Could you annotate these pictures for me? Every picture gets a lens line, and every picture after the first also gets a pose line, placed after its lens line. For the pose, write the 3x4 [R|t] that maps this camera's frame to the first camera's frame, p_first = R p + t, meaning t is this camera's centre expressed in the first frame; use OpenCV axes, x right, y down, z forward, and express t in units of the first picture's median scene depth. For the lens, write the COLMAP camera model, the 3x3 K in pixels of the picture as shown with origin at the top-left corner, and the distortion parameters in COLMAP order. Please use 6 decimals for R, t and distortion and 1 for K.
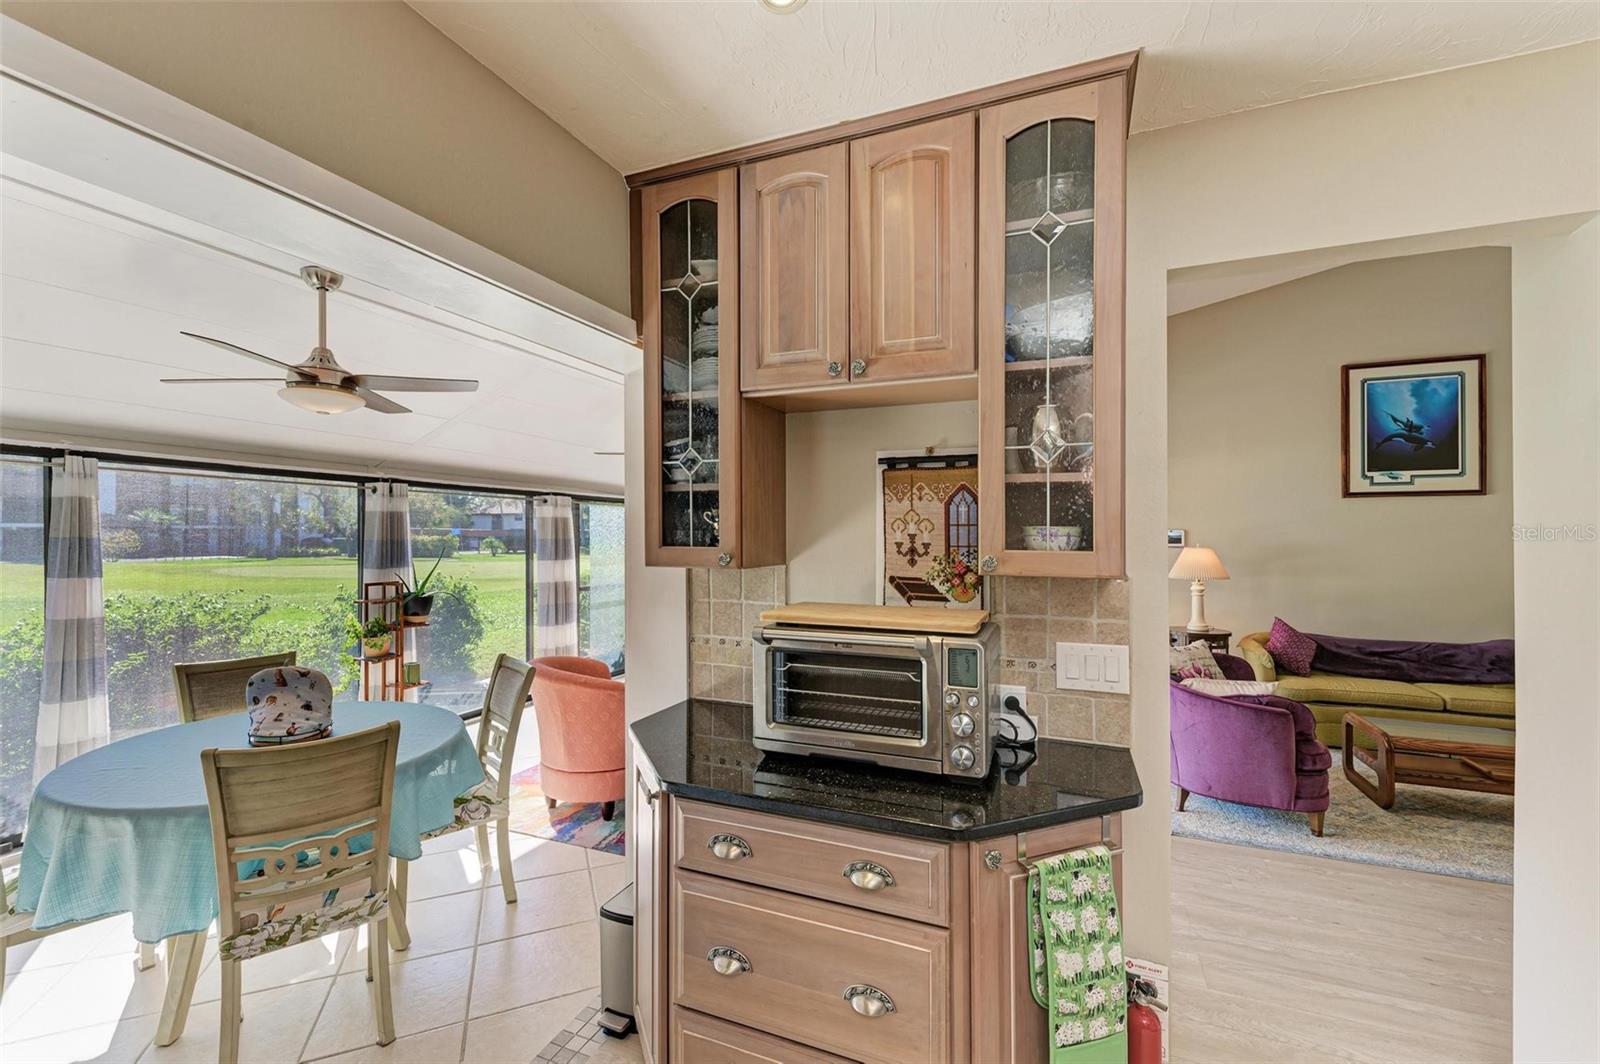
lens RADIAL K [[665.7, 0, 805.2], [0, 665.7, 535.4], [0, 0, 1]] dist [0.014317, -0.003884]
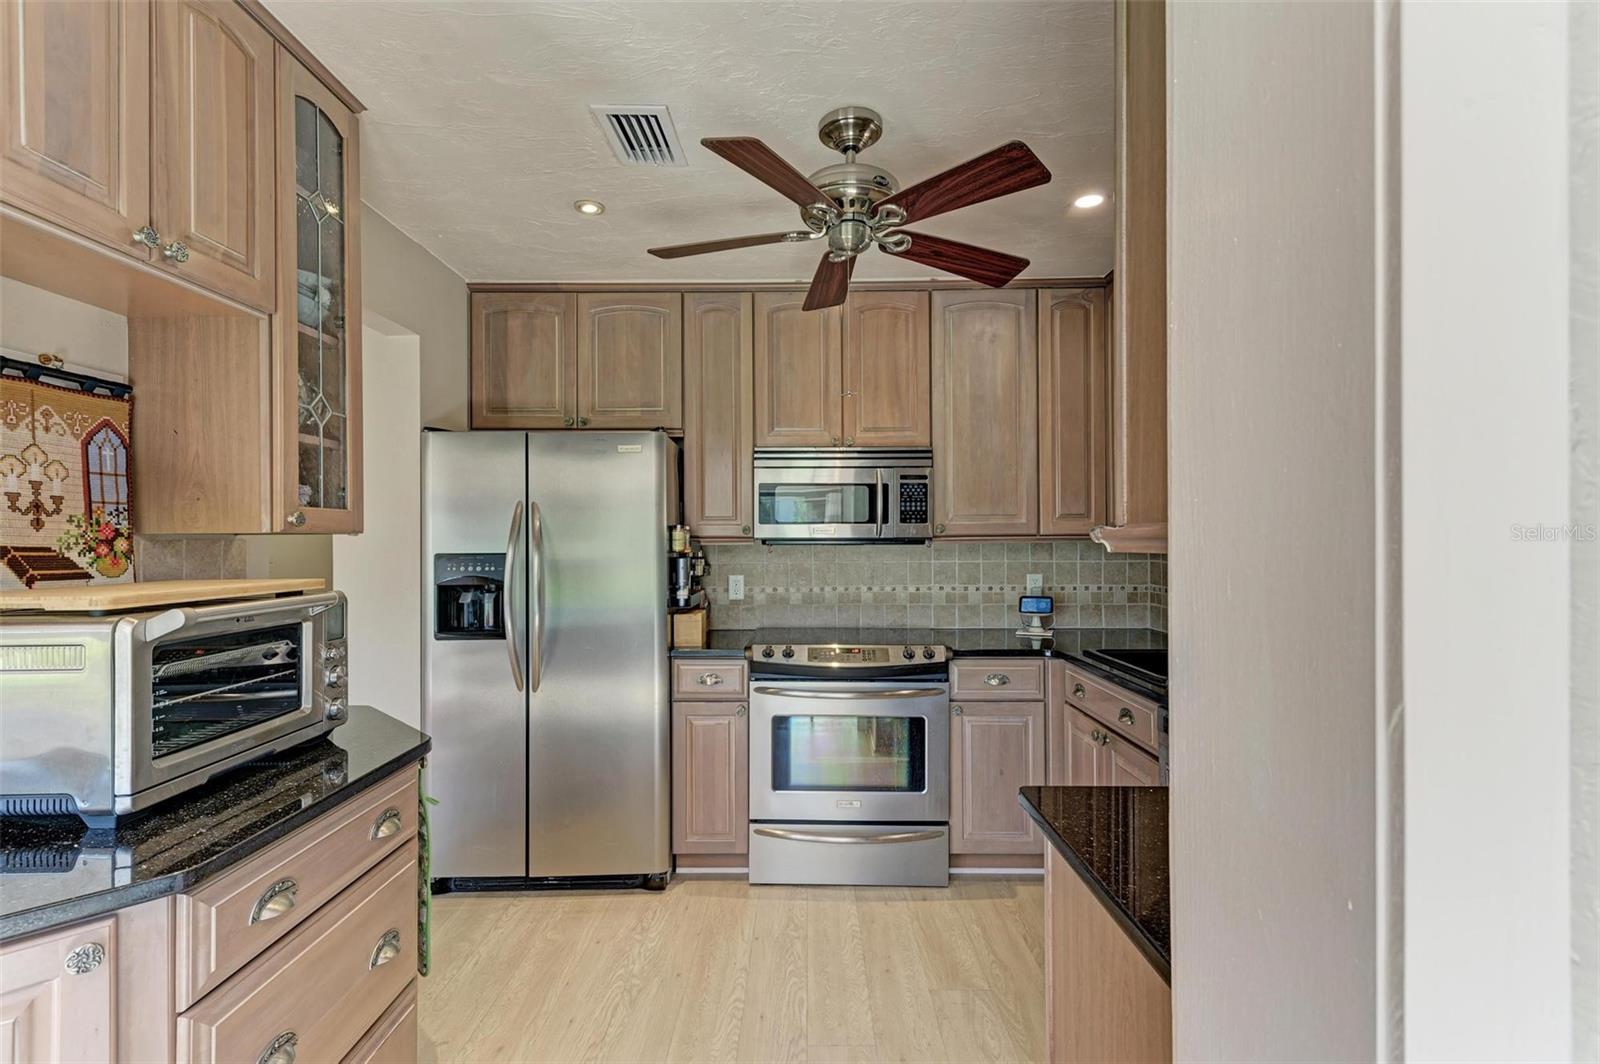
lens RADIAL K [[741.8, 0, 797.8], [0, 741.8, 542.3], [0, 0, 1]] dist [0.019913, -0.004870]
pose [[-0.381210, -0.006696, 0.924464, -0.326109], [0.004813, 0.999946, 0.009228, 0.022071], [-0.924476, 0.007967, -0.381157, 0.236299]]
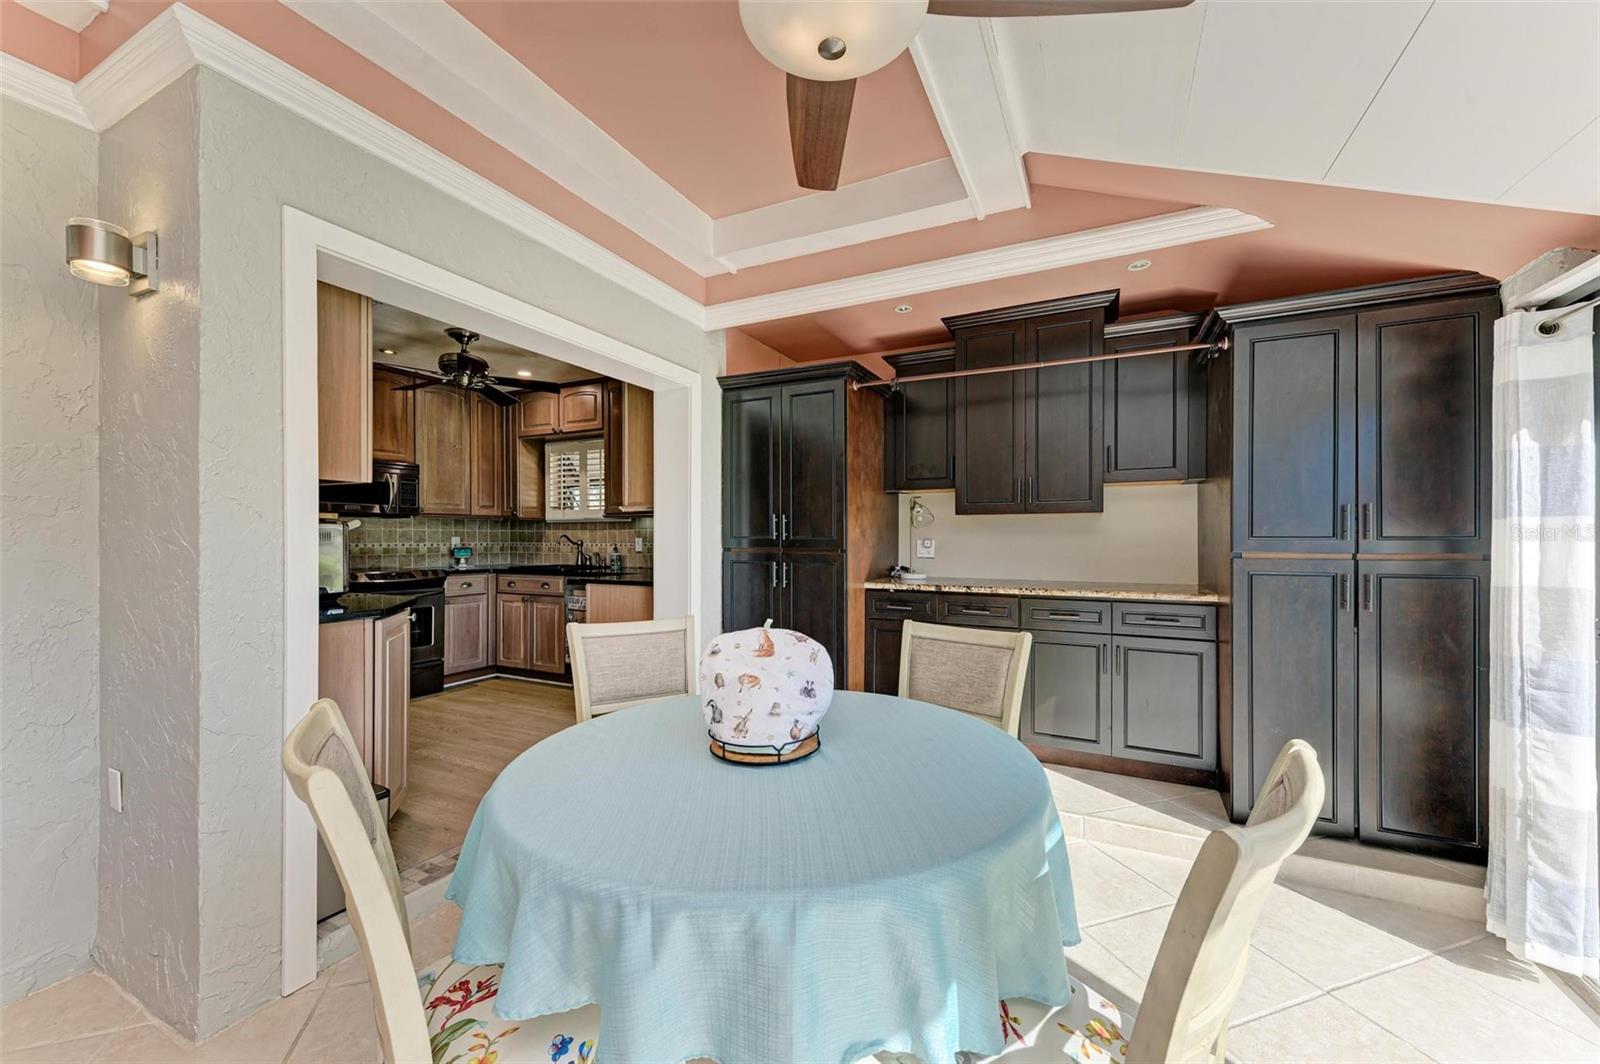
lens RADIAL K [[612.1, 0, 803.6], [0, 612.1, 533.2], [0, 0, 1]] dist [0.015329, -0.000379]
pose [[-0.998163, -0.004707, 0.060401, -0.445676], [-0.005020, 0.999975, -0.005037, 0.057317], [-0.060375, -0.005331, -0.998162, 0.834960]]
